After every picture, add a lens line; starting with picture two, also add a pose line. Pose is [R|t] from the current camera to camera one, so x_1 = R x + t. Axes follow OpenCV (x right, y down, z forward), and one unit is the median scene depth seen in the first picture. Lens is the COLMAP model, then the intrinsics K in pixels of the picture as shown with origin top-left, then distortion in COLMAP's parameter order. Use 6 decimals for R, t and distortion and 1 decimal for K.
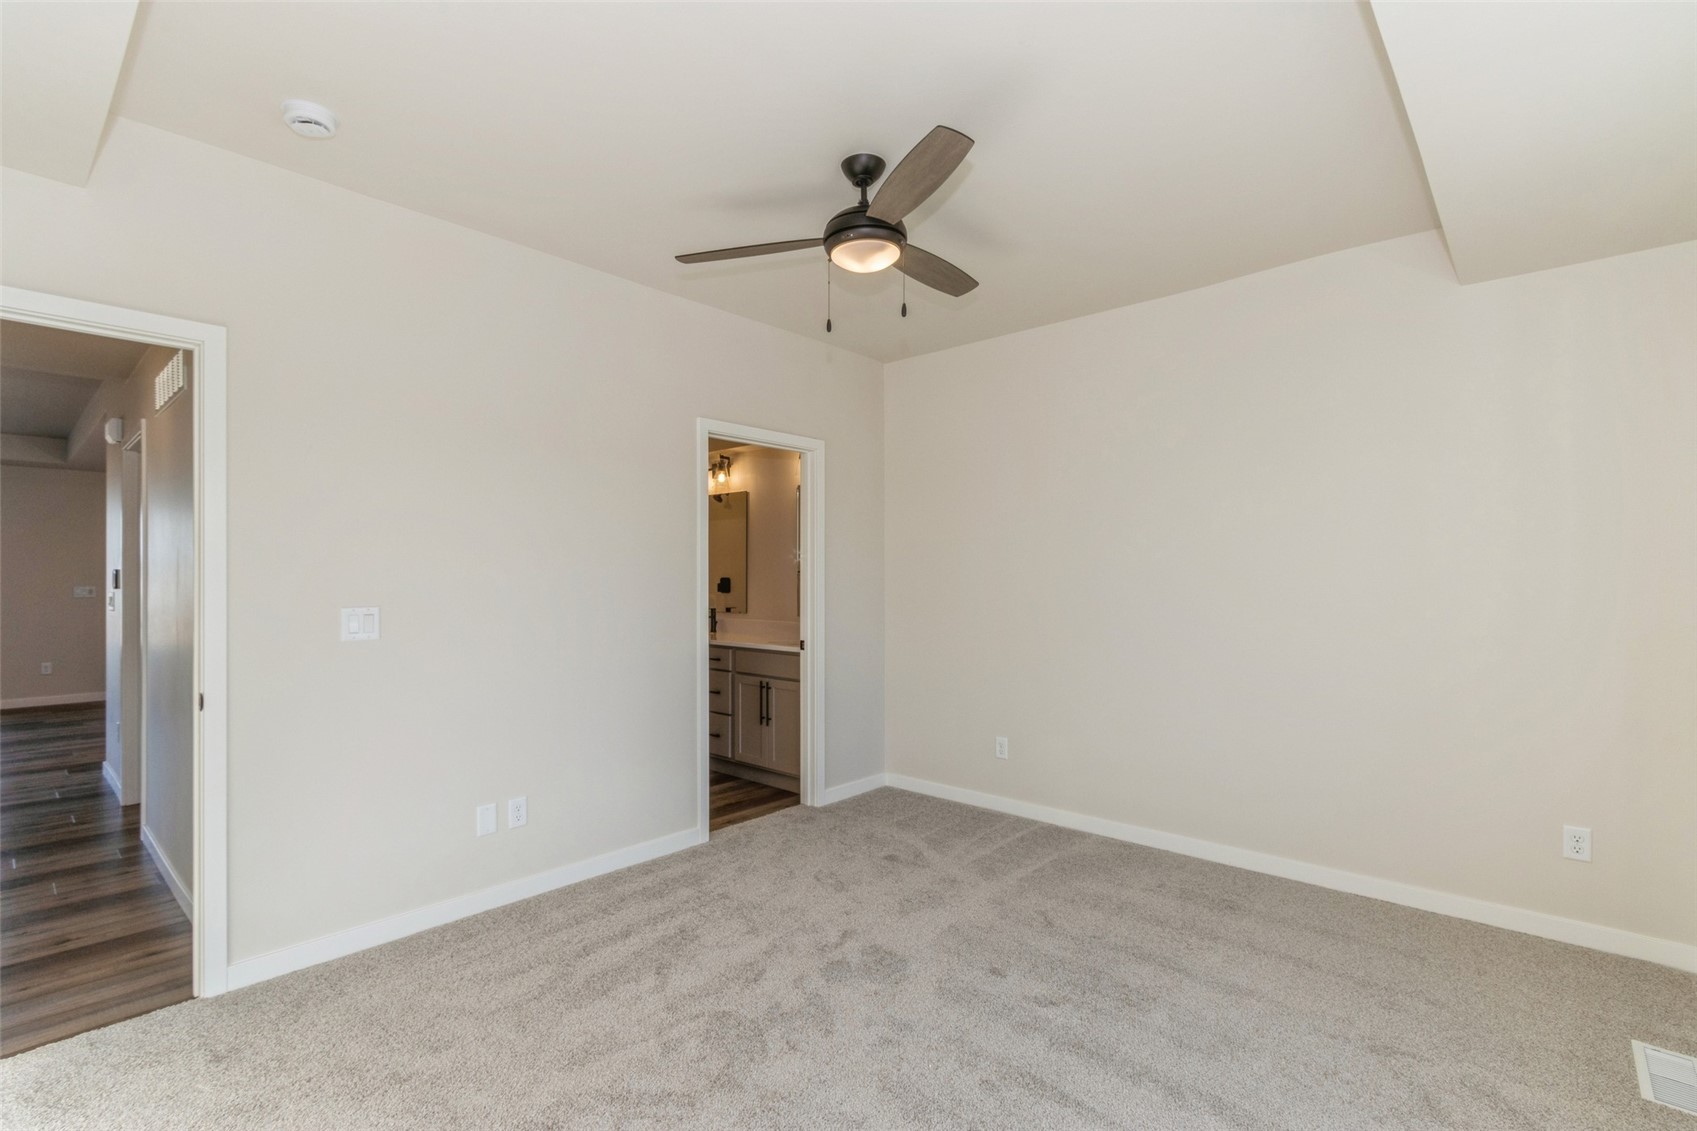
lens RADIAL K [[783.3, 0, 847.7], [0, 783.3, 573.1], [0, 0, 1]] dist [0.006060, -0.002194]
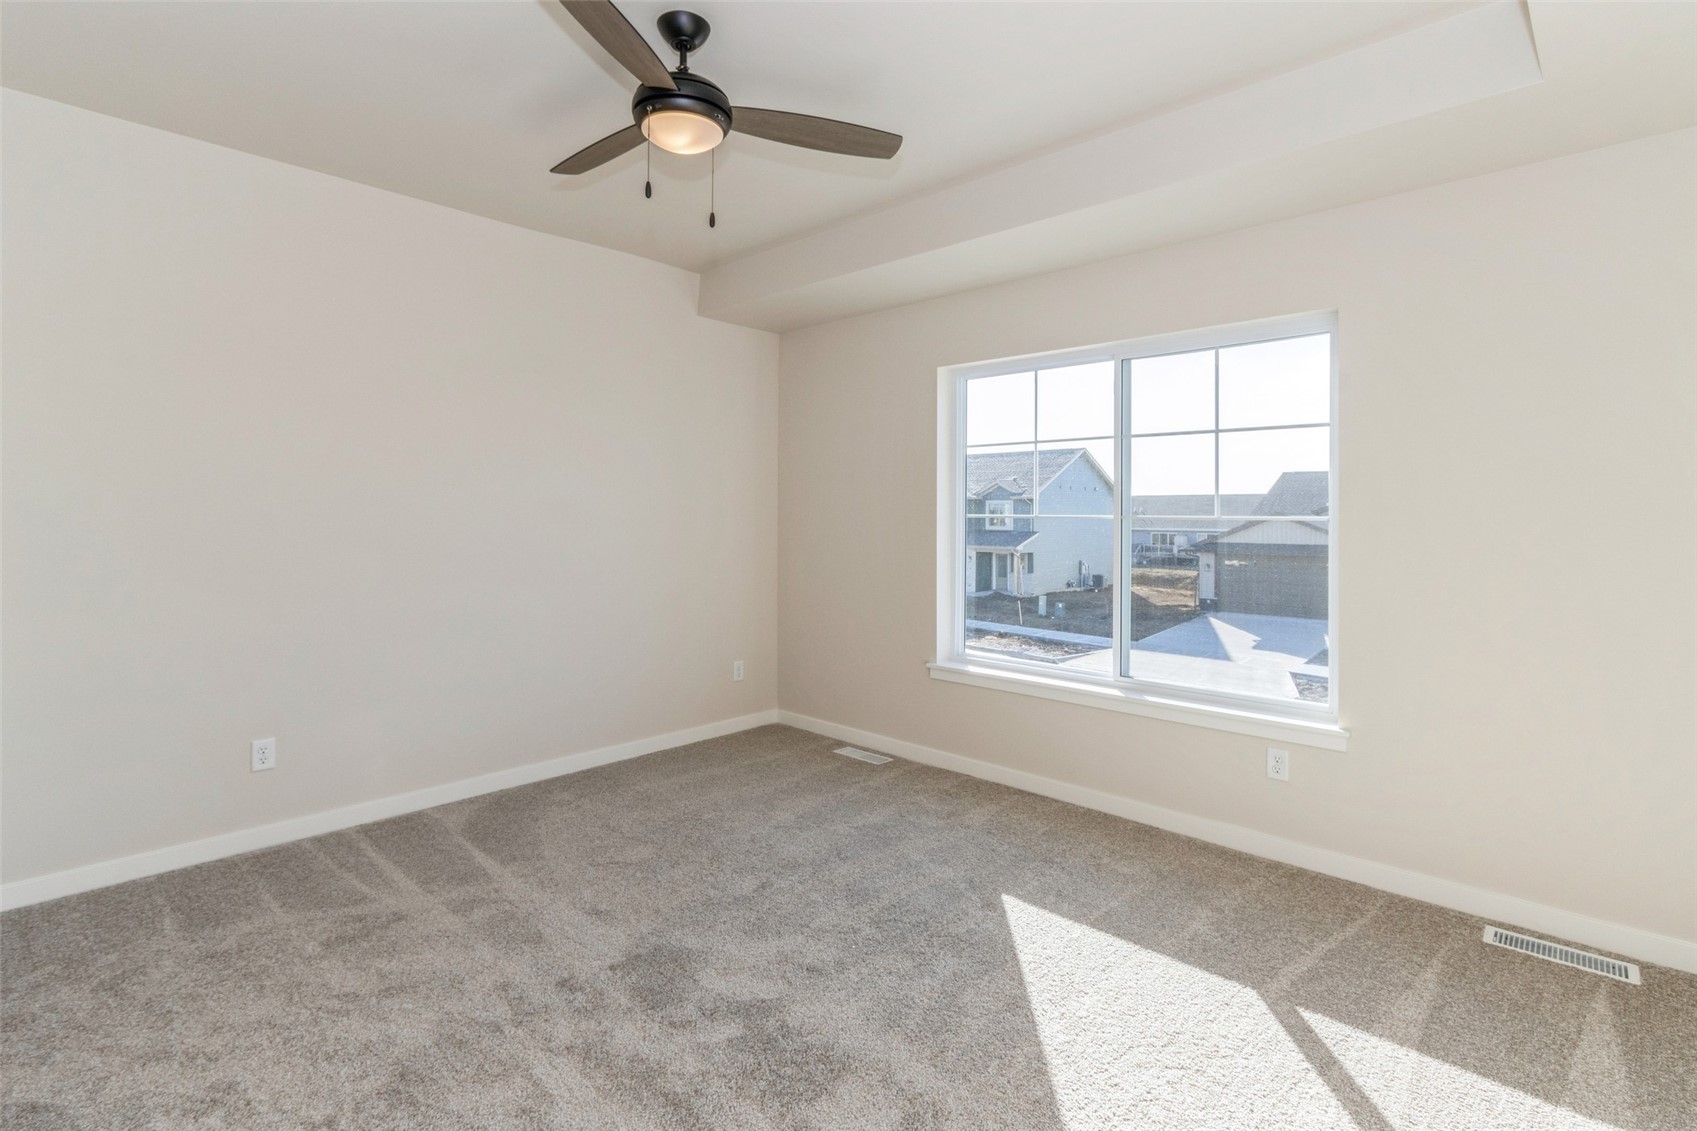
lens RADIAL K [[783.3, 0, 846.5], [0, 783.3, 518.1], [0, 0, 1]] dist [0.006060, -0.002194]
pose [[0.028990, 0.000539, 0.999580, -0.608119], [-0.011537, 0.999933, -0.000205, 0.011313], [-0.999513, -0.011527, 0.028994, 0.595629]]
